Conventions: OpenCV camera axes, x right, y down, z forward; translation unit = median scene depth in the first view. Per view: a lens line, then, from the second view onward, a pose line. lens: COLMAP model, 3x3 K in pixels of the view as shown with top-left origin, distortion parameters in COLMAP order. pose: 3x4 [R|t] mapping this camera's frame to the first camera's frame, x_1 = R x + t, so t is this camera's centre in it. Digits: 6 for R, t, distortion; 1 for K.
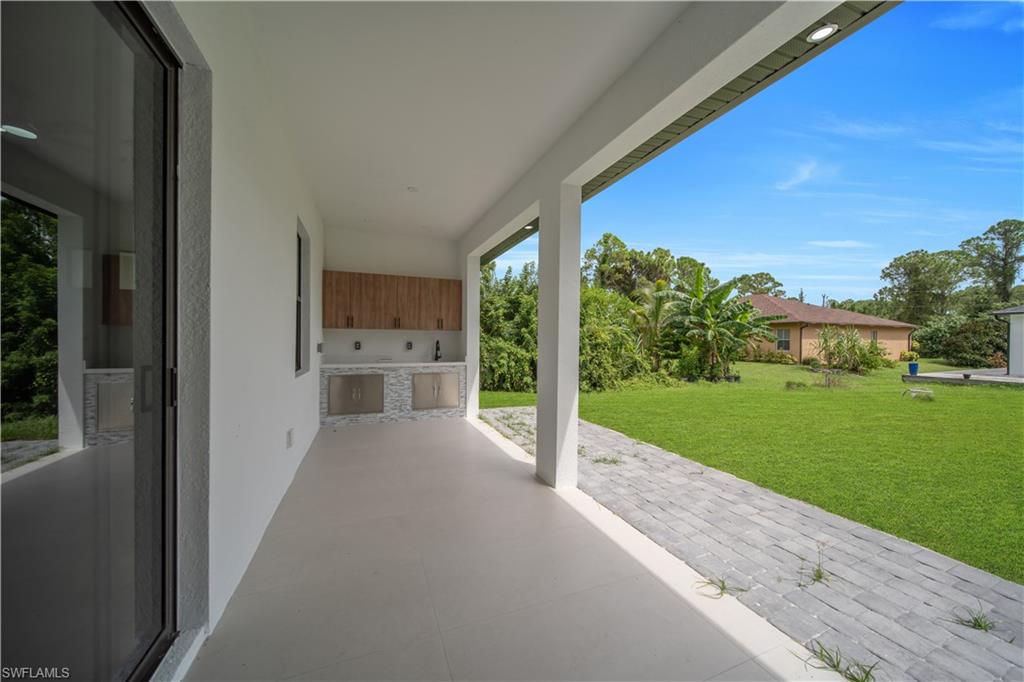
lens RADIAL K [[358.4, 0, 512.0], [0, 358.4, 341.0], [0, 0, 1]] dist [0.000119, 0.000005]
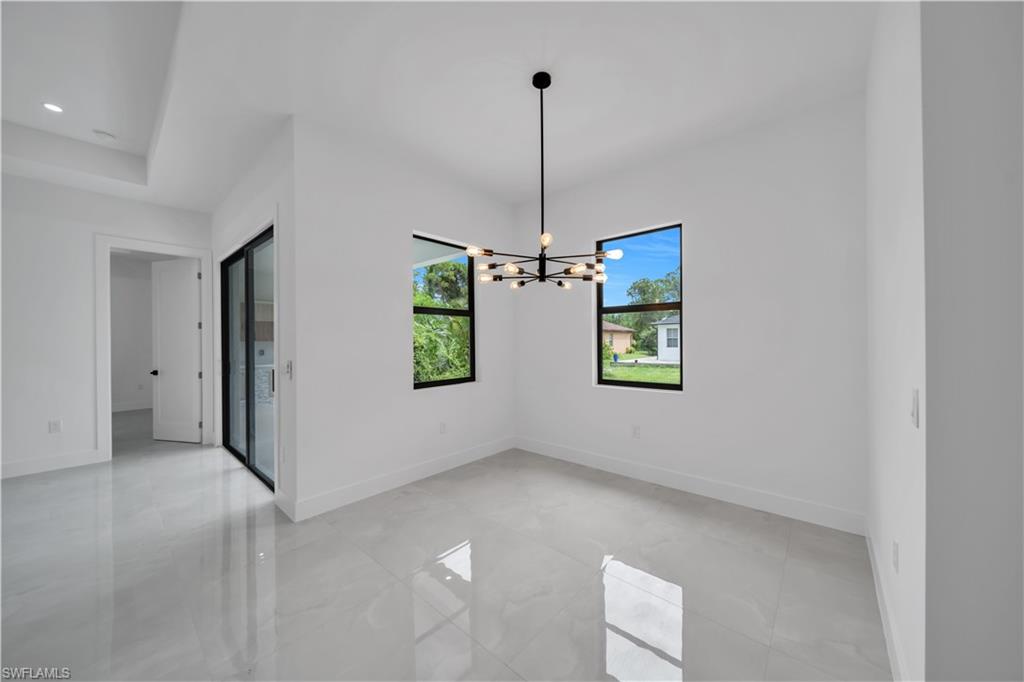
lens RADIAL K [[358.4, 0, 512.0], [0, 358.4, 341.0], [0, 0, 1]] dist [0.000119, 0.000005]
pose [[0.898703, -0.014340, 0.438323, -0.005974], [0.016426, 0.999865, -0.000967, -0.003192], [-0.438249, 0.008069, 0.898817, -0.145661]]
